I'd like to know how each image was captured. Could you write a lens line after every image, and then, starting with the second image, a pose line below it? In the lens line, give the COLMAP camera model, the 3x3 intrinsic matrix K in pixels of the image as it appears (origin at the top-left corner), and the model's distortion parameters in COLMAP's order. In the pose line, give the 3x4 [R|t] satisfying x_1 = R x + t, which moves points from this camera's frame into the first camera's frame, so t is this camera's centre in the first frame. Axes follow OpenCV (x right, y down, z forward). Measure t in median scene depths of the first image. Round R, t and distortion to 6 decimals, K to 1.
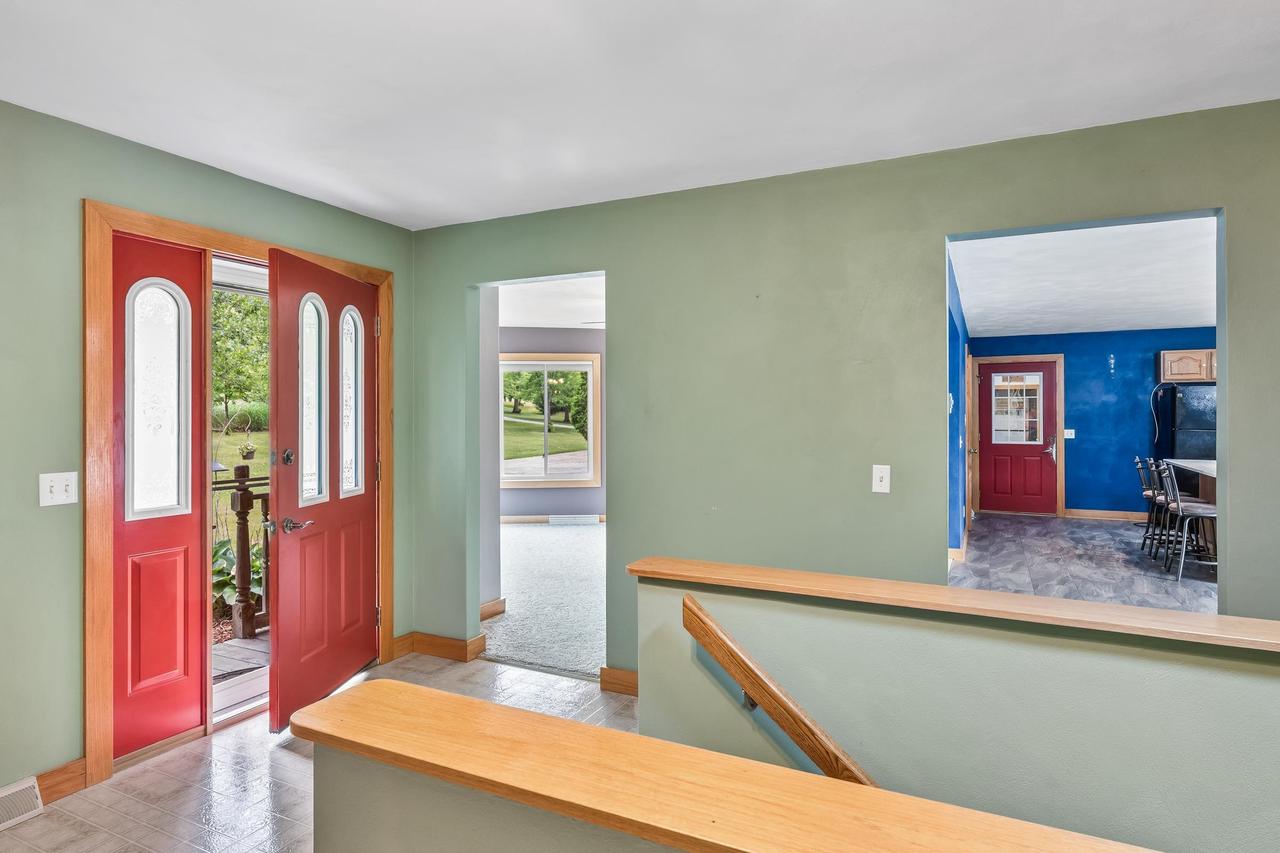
lens RADIAL K [[712.6, 0, 636.5], [0, 712.6, 408.8], [0, 0, 1]] dist [0.010702, -0.001489]
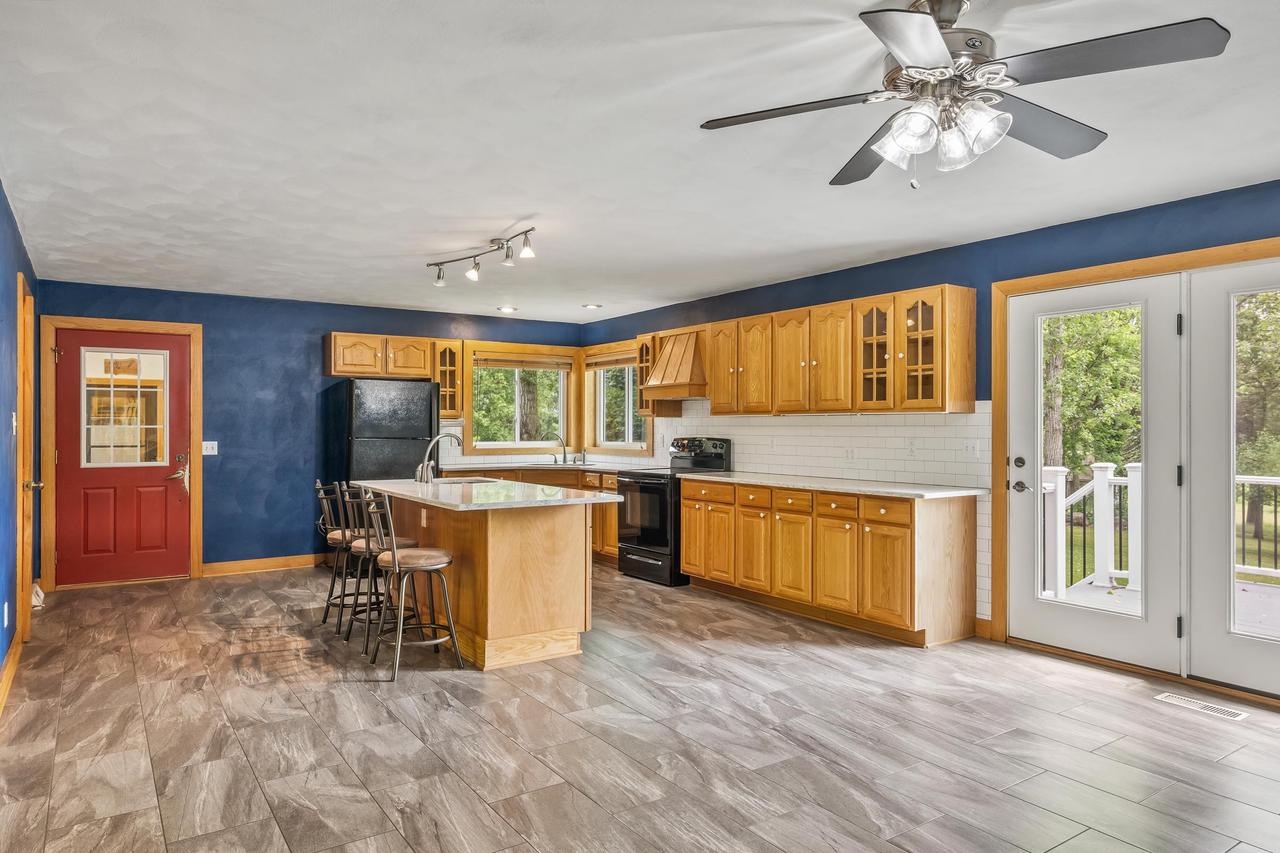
lens RADIAL K [[809.3, 0, 640.0], [0, 809.3, 426.2], [0, 0, 1]] dist [0.008121, -0.001863]
pose [[0.496994, 0.002378, 0.867751, 0.164132], [-0.004621, 0.999989, -0.000094, 0.013679], [-0.867742, -0.003963, 0.496999, 0.302424]]
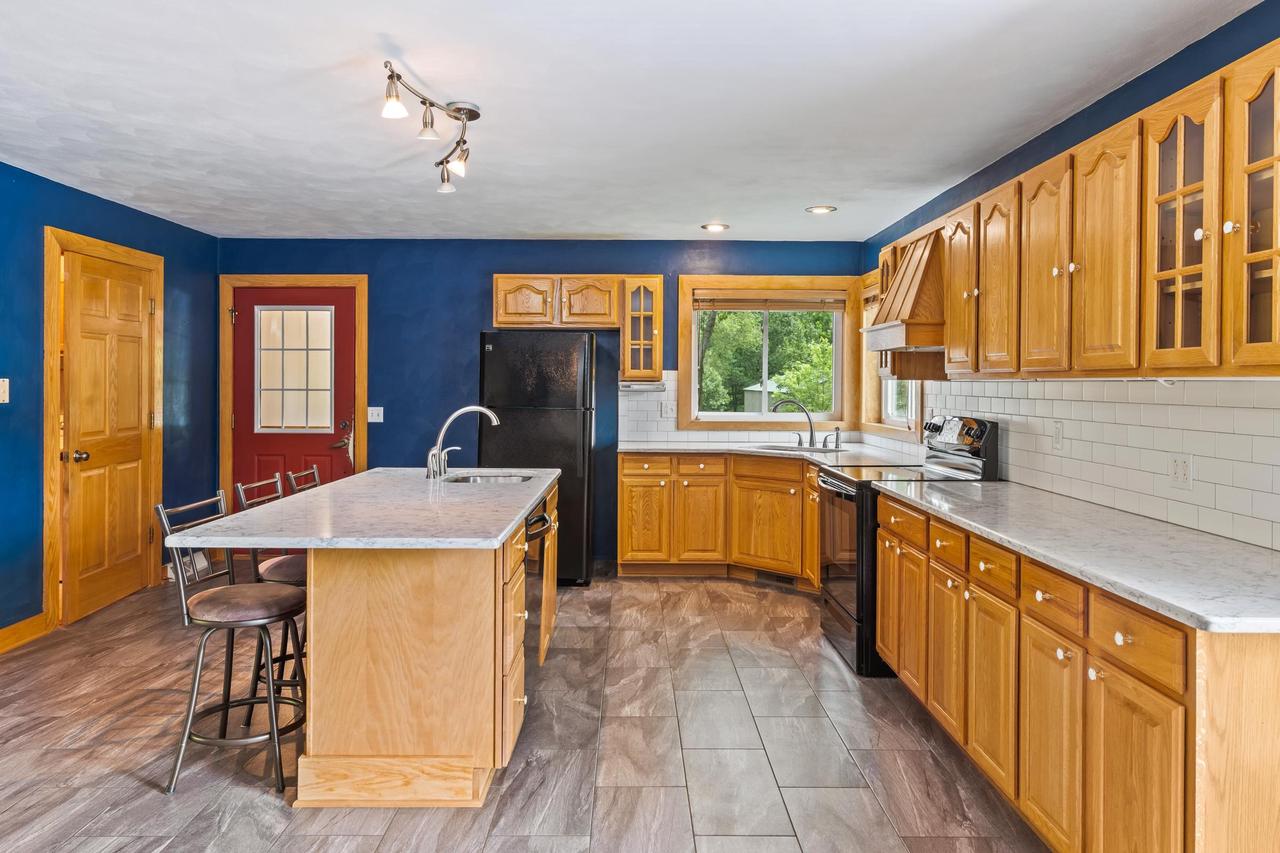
lens RADIAL K [[873.0, 0, 637.2], [0, 873.0, 385.5], [0, 0, 1]] dist [0.009053, -0.004169]
pose [[0.896261, 0.002884, 0.443517, 0.495277], [-0.007100, 0.999944, 0.007845, 0.004693], [-0.443470, -0.010180, 0.896232, 0.286456]]
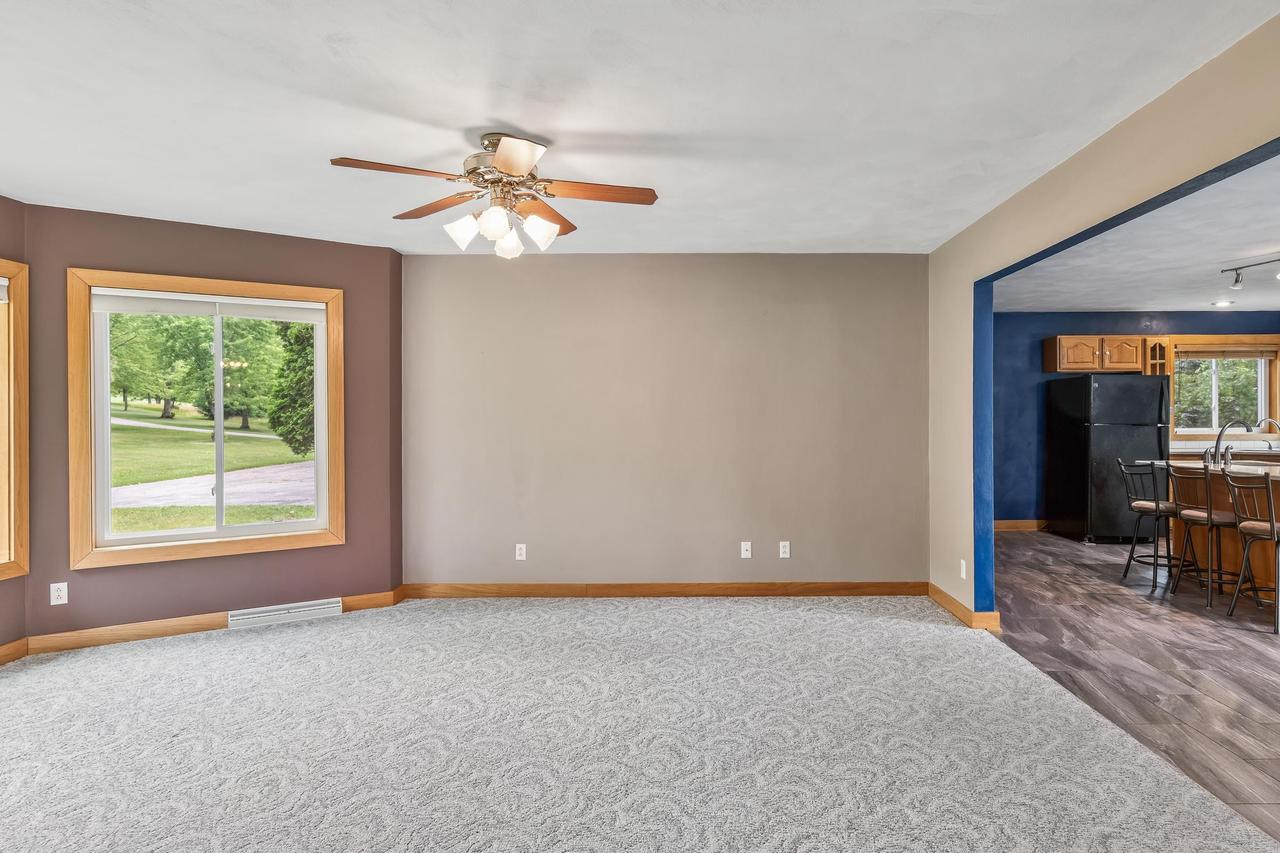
lens RADIAL K [[713.5, 0, 694.0], [0, 713.5, 414.9], [0, 0, 1]] dist [0.006225, -0.000552]
pose [[0.893533, -0.002336, 0.448991, -0.054586], [0.001574, 0.999997, 0.002072, 0.013118], [-0.448994, -0.001145, 0.893534, 0.399546]]
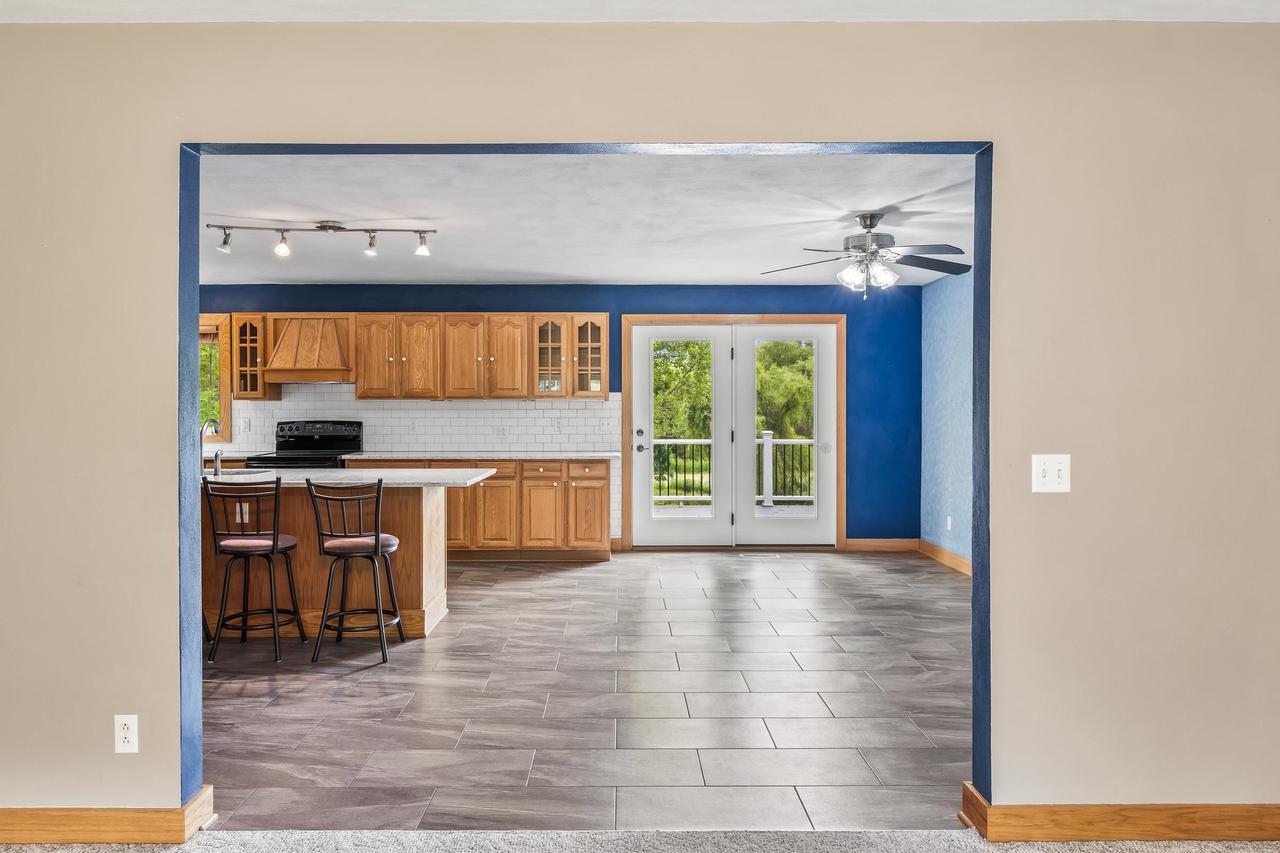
lens RADIAL K [[809.3, 0, 628.5], [0, 809.3, 419.0], [0, 0, 1]] dist [0.008121, -0.001863]
pose [[-0.443904, -0.010327, 0.896015, 0.018169], [-0.002235, 0.999943, 0.010417, 0.013510], [-0.896072, 0.002621, -0.443901, 0.721252]]
